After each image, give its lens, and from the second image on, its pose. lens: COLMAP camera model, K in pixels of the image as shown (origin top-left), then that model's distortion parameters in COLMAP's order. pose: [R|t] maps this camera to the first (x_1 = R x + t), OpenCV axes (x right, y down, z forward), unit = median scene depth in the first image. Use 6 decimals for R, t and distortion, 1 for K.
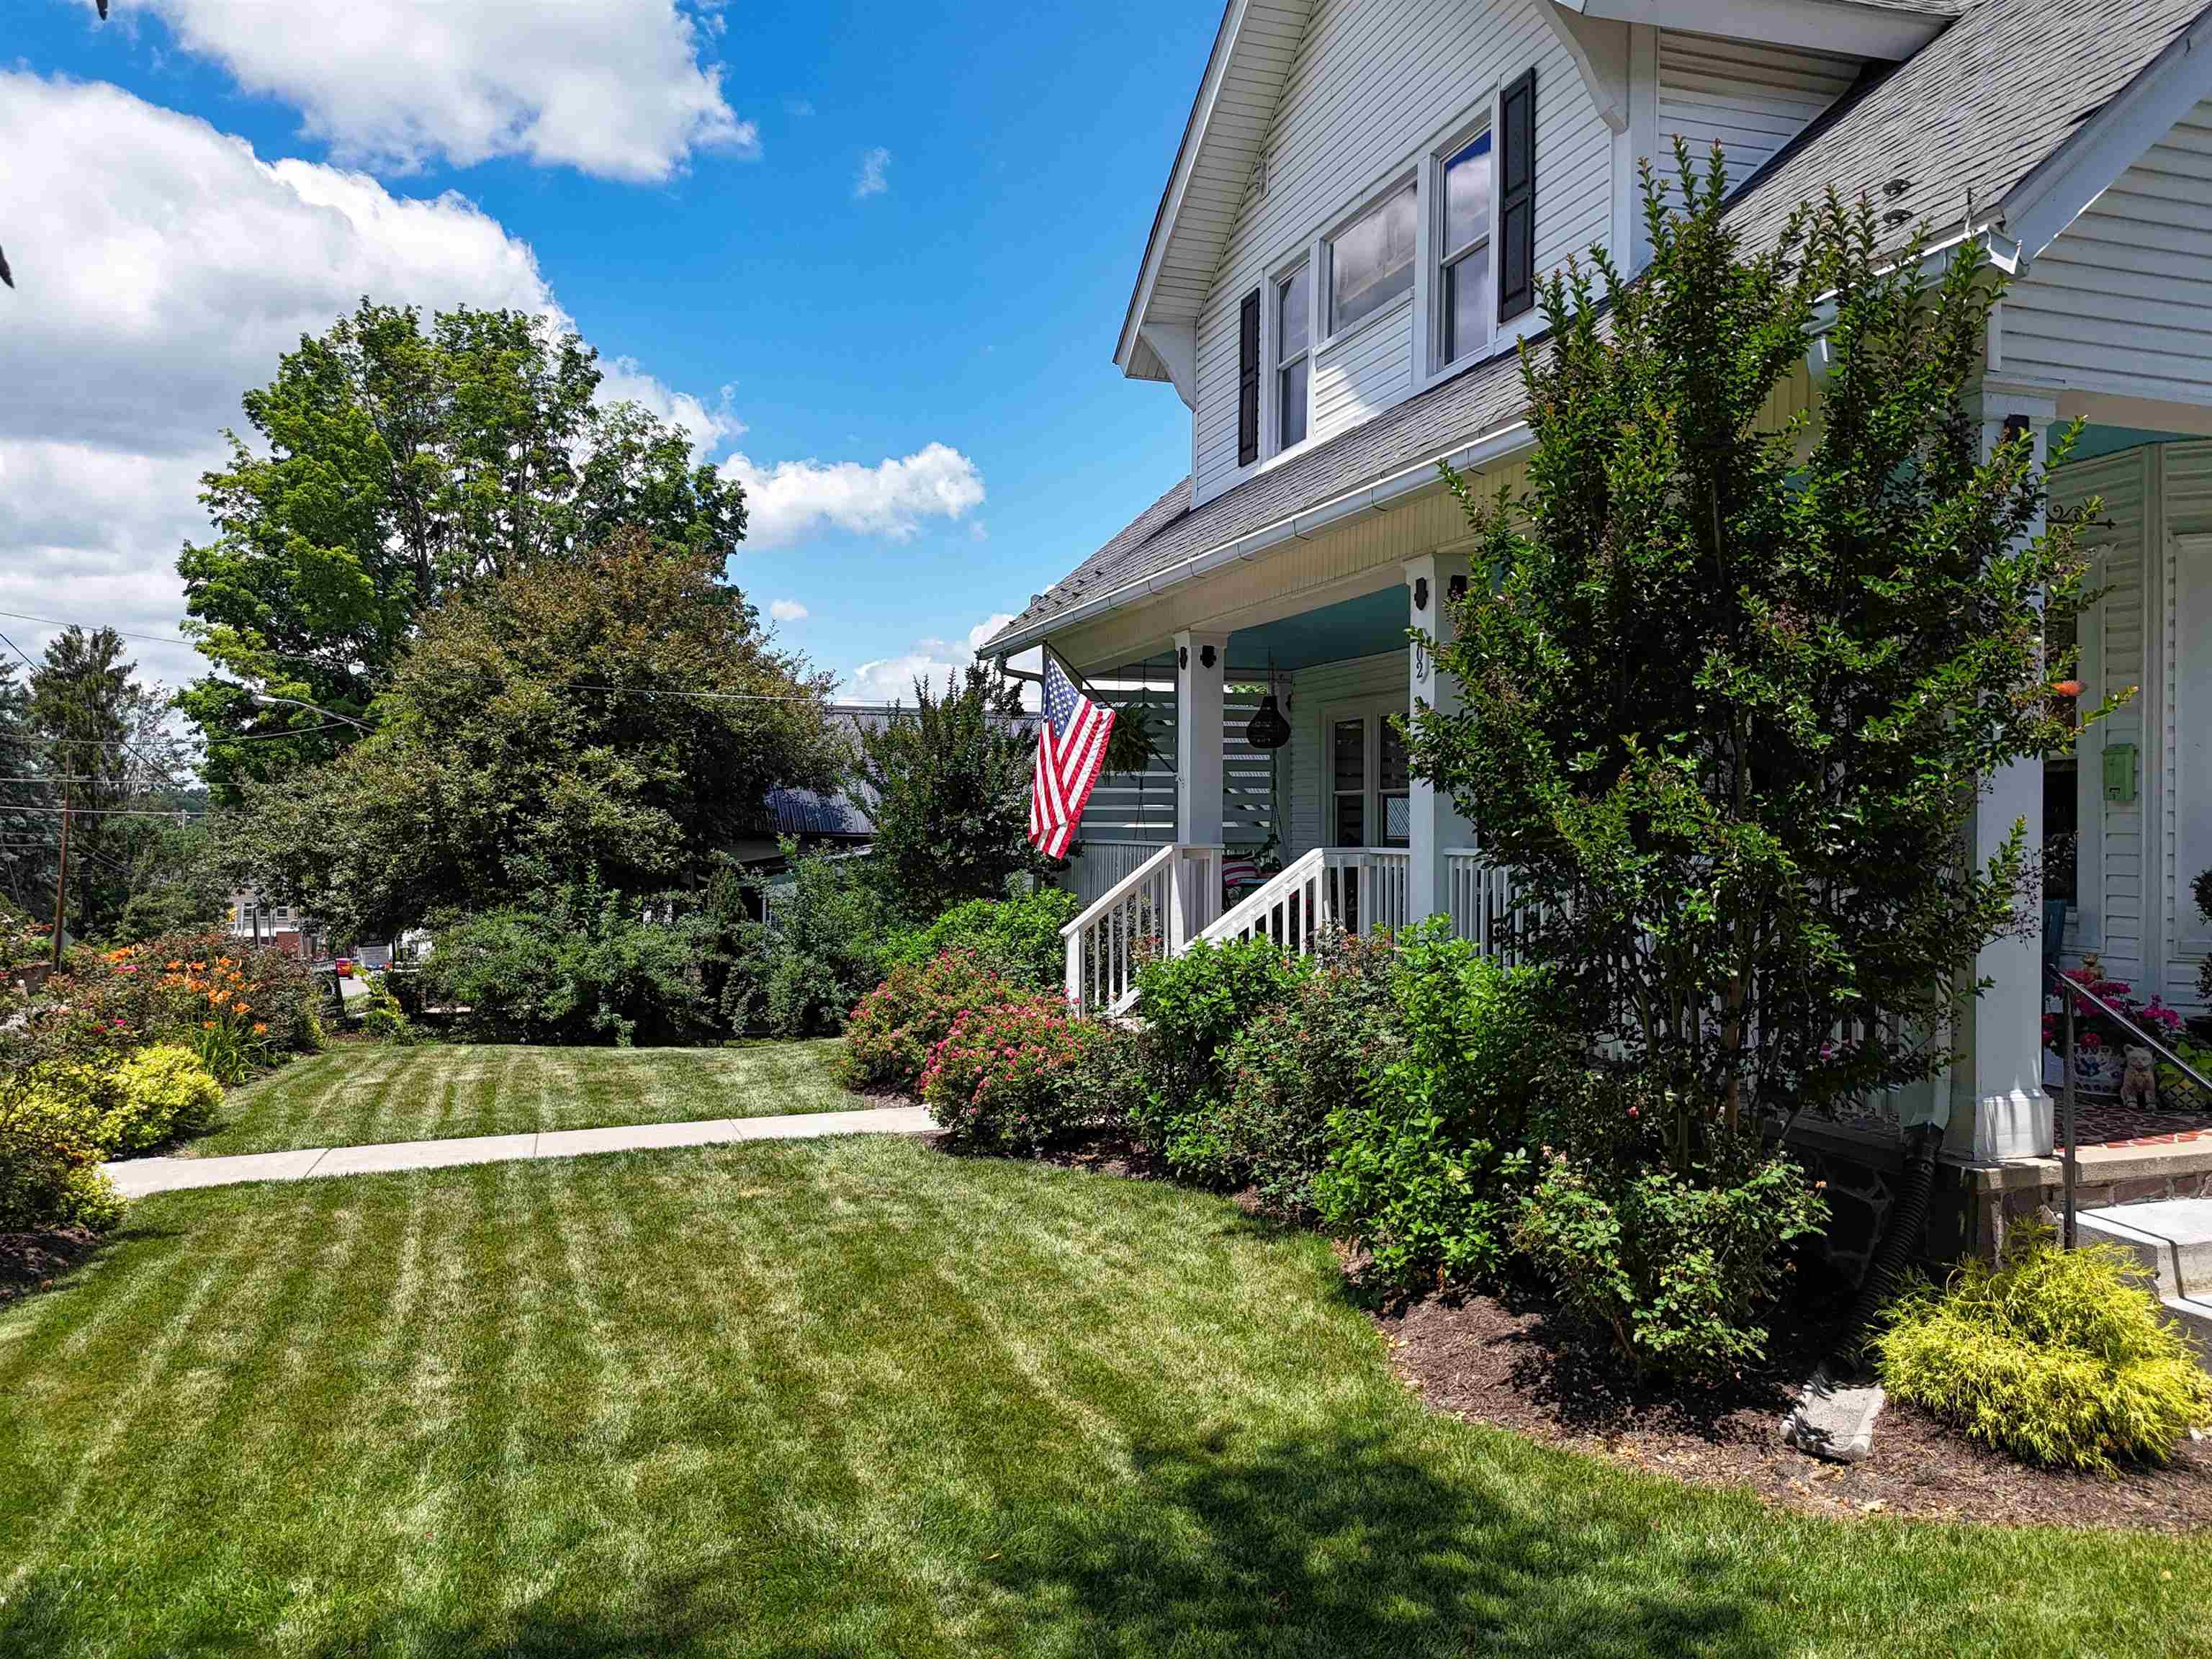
lens RADIAL K [[1636.9, 0, 1107.0], [0, 1636.9, 827.3], [0, 0, 1]] dist [0.059873, -0.058226]
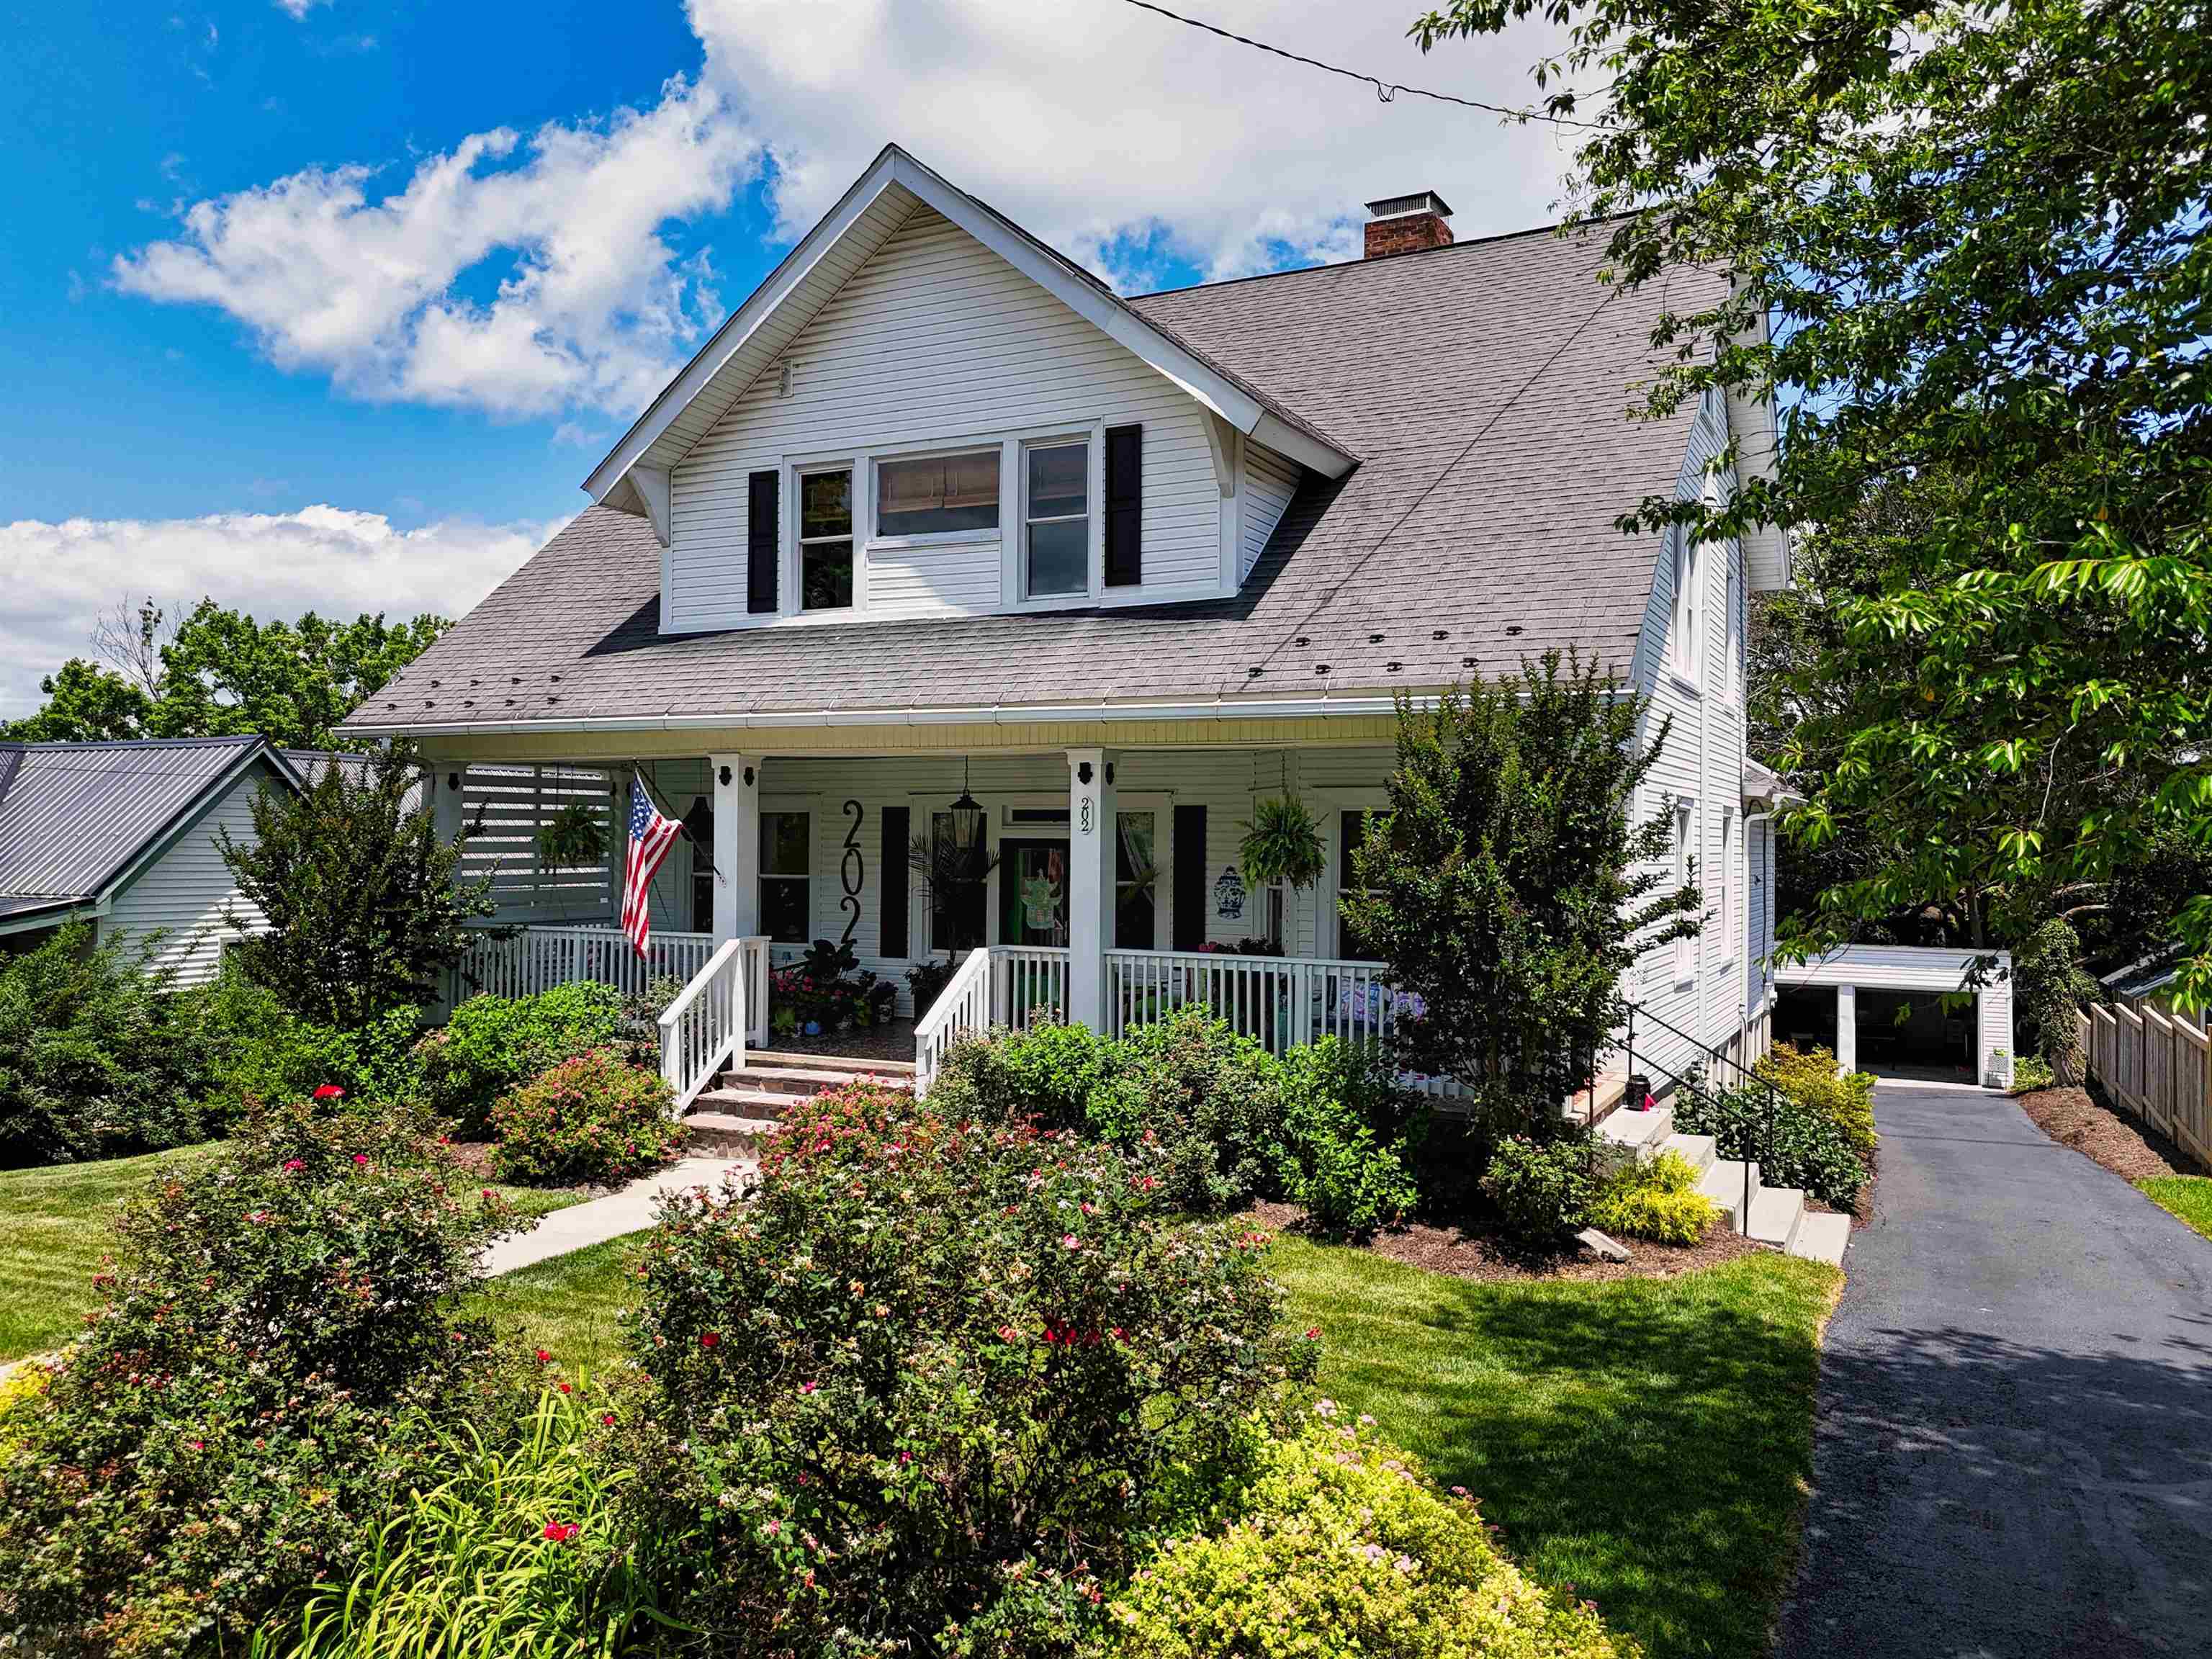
lens RADIAL K [[1636.9, 0, 1119.9], [0, 1636.9, 829.9], [0, 0, 1]] dist [0.059873, -0.058226]
pose [[0.713775, 0.007281, 0.700337, -1.558706], [-0.007971, 0.999966, -0.002272, -0.177028], [-0.700329, -0.003961, 0.713809, -0.086514]]
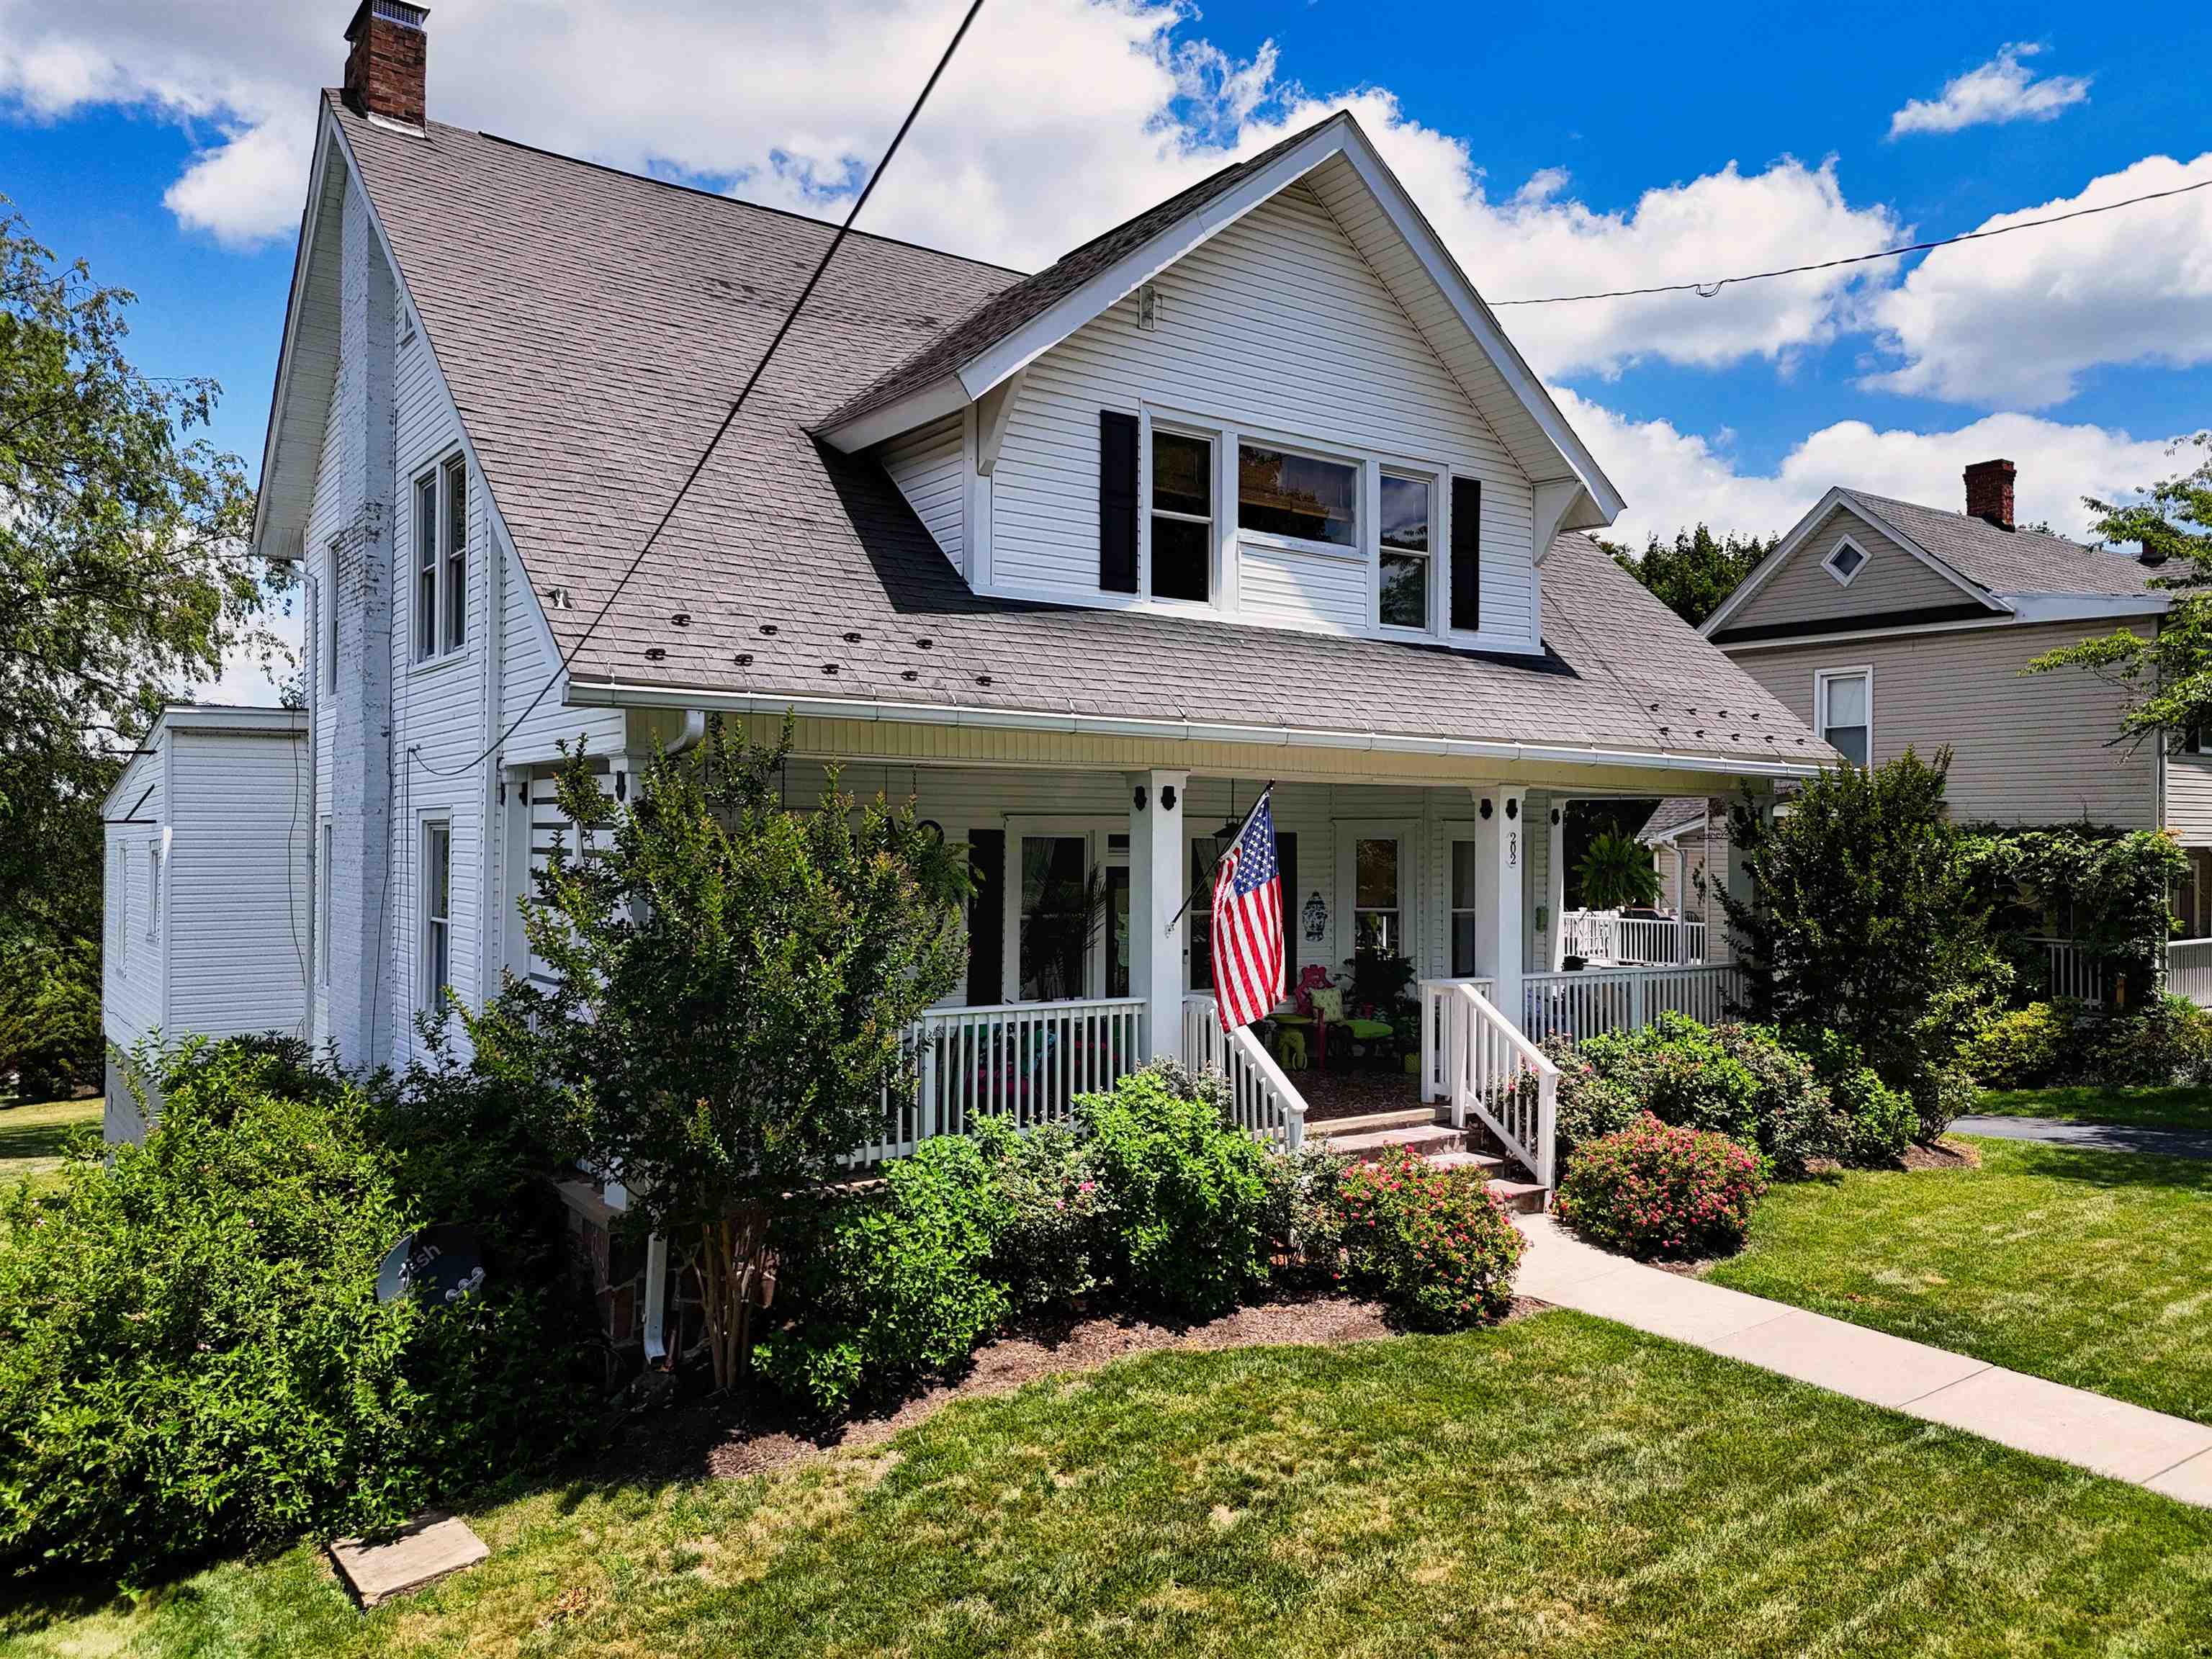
lens RADIAL K [[1636.9, 0, 1102.0], [0, 1636.9, 830.1], [0, 0, 1]] dist [0.059873, -0.058226]
pose [[-0.297120, 0.001977, 0.954838, -2.264356], [-0.010728, 0.999928, -0.005408, -0.218145], [-0.954780, -0.011850, -0.297078, 3.579329]]
